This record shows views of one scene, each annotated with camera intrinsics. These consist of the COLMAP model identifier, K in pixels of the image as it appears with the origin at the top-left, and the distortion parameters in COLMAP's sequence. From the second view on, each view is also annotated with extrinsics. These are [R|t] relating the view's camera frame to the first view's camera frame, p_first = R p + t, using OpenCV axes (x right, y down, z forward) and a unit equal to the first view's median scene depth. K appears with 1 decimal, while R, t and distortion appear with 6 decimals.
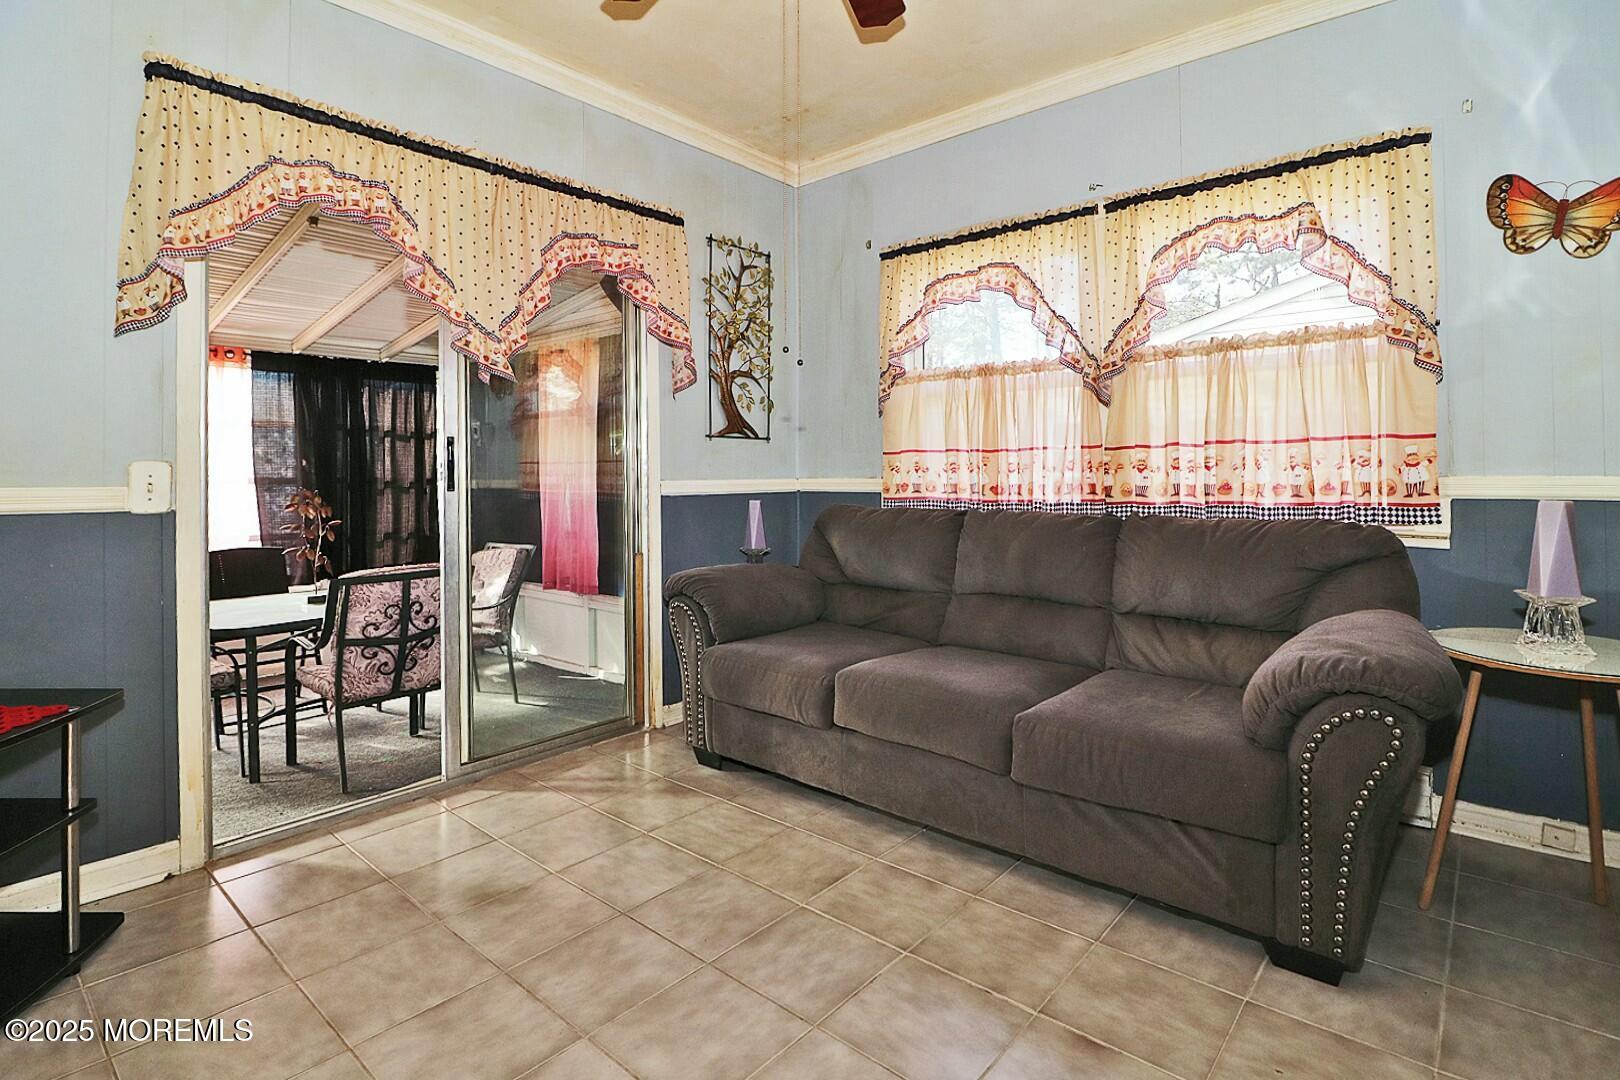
lens RADIAL K [[797.1, 0, 807.9], [0, 797.1, 468.1], [0, 0, 1]] dist [0.001152, -0.010505]
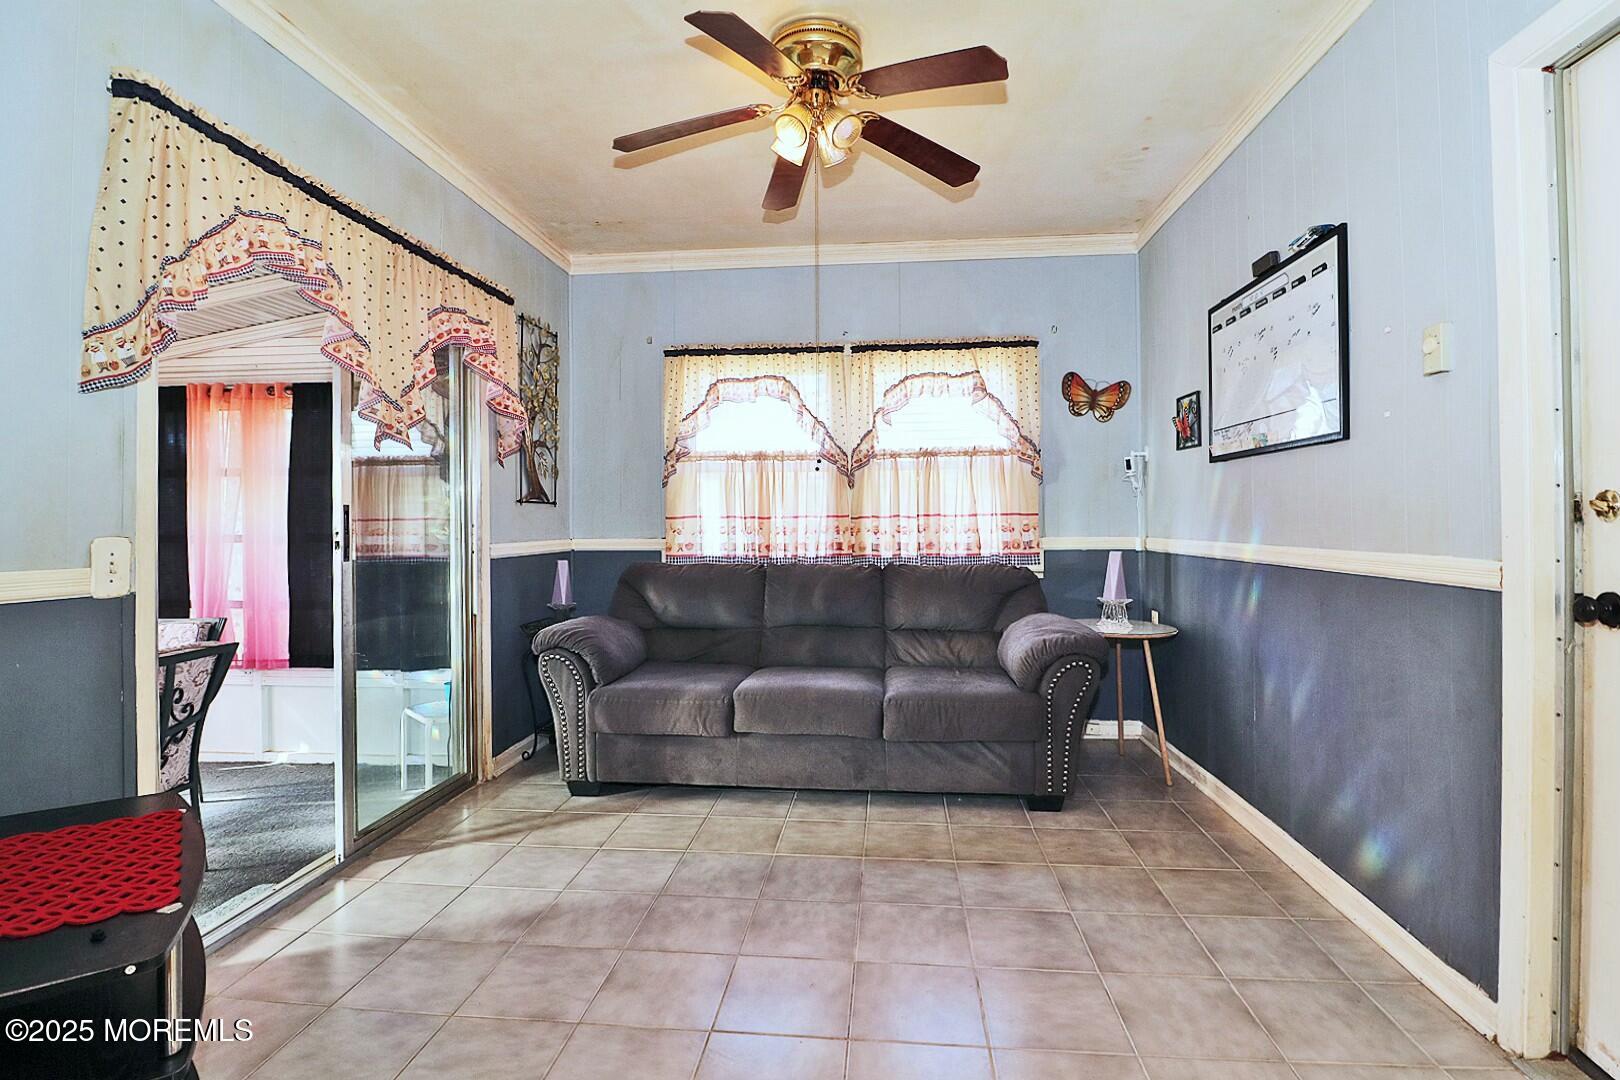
lens RADIAL K [[764.6, 0, 821.7], [0, 764.6, 516.6], [0, 0, 1]] dist [-0.003111, -0.000613]
pose [[0.816170, 0.006247, 0.577777, -0.454234], [-0.005104, 0.999980, -0.003602, -0.021708], [-0.577789, -0.000009, 0.816186, -0.084086]]
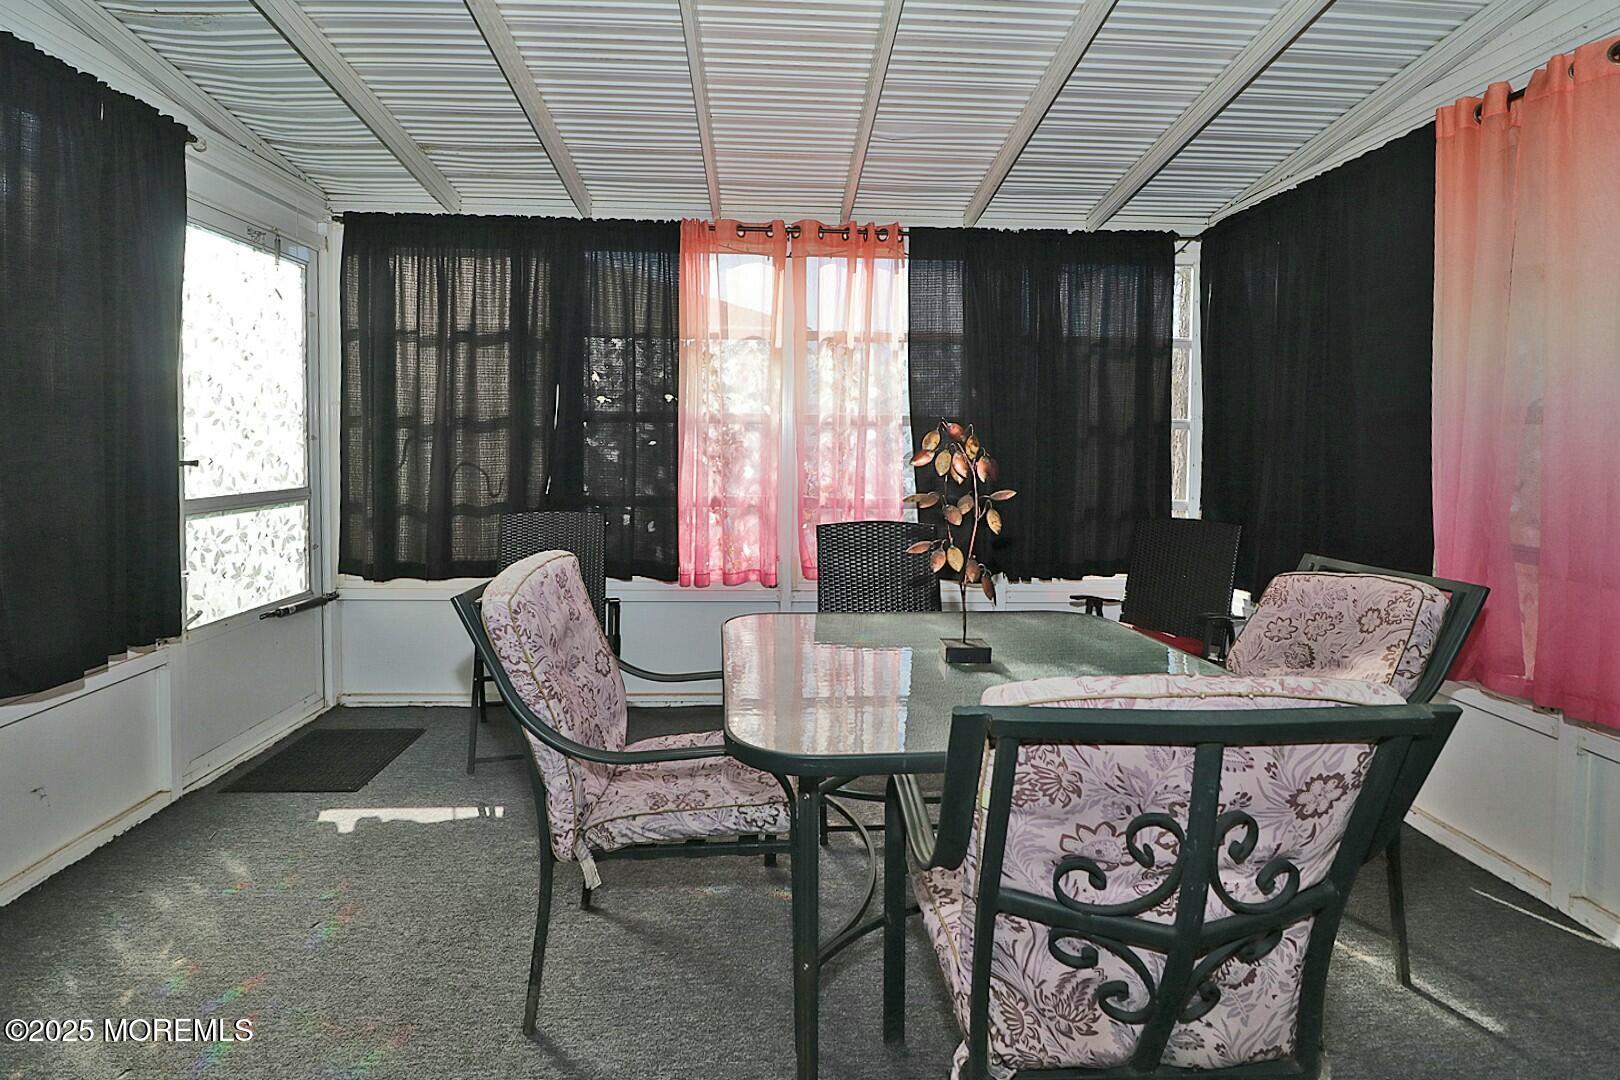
lens RADIAL K [[797.1, 0, 807.9], [0, 797.1, 468.1], [0, 0, 1]] dist [0.001152, -0.010505]
pose [[0.692277, 0.041879, -0.720416, -0.456950], [-0.011261, 0.998820, 0.047242, 0.044111], [0.721544, -0.024592, 0.691931, 0.806324]]
